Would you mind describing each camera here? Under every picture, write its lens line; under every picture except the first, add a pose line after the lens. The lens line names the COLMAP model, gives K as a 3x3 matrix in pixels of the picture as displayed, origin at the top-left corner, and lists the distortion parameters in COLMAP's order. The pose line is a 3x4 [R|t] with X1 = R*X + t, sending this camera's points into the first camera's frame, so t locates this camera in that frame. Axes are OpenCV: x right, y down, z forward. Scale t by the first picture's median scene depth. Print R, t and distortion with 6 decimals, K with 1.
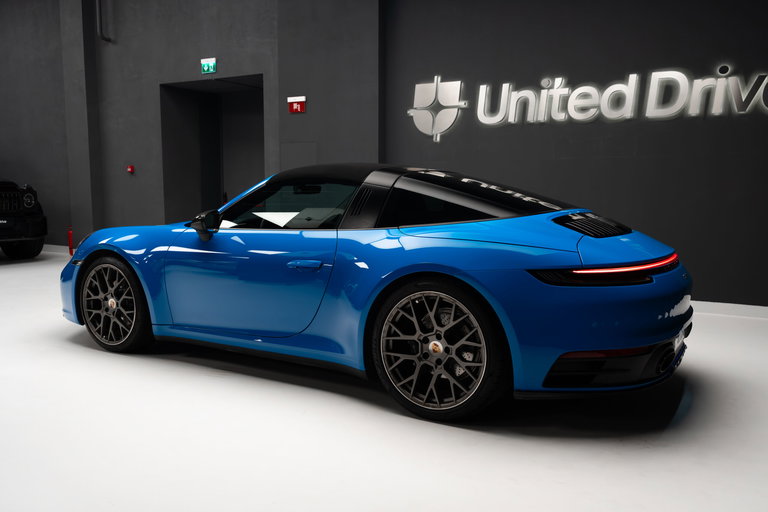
lens RADIAL K [[615.4, 0, 384.1], [0, 615.4, 256.6], [0, 0, 1]] dist [-0.001042, -0.000571]
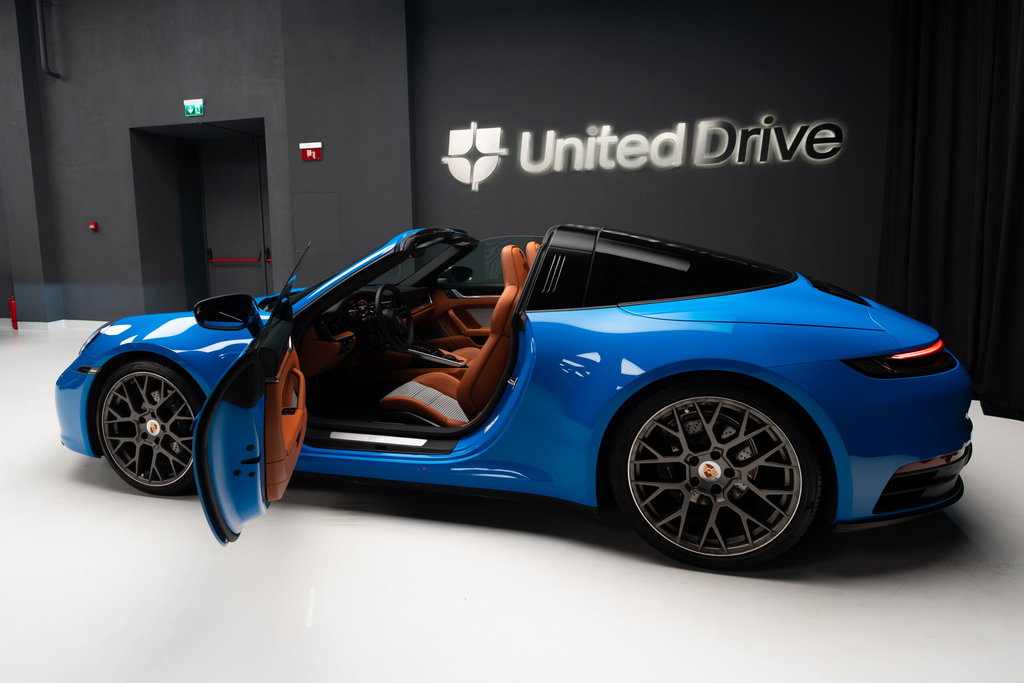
lens RADIAL K [[575.5, 0, 509.9], [0, 575.5, 292.8], [0, 0, 1]] dist [-0.007098, -0.000621]
pose [[0.965166, -0.054365, 0.255929, -0.116267], [0.056639, 0.998394, -0.001520, -0.028551], [-0.255435, 0.015962, 0.966694, 0.146869]]
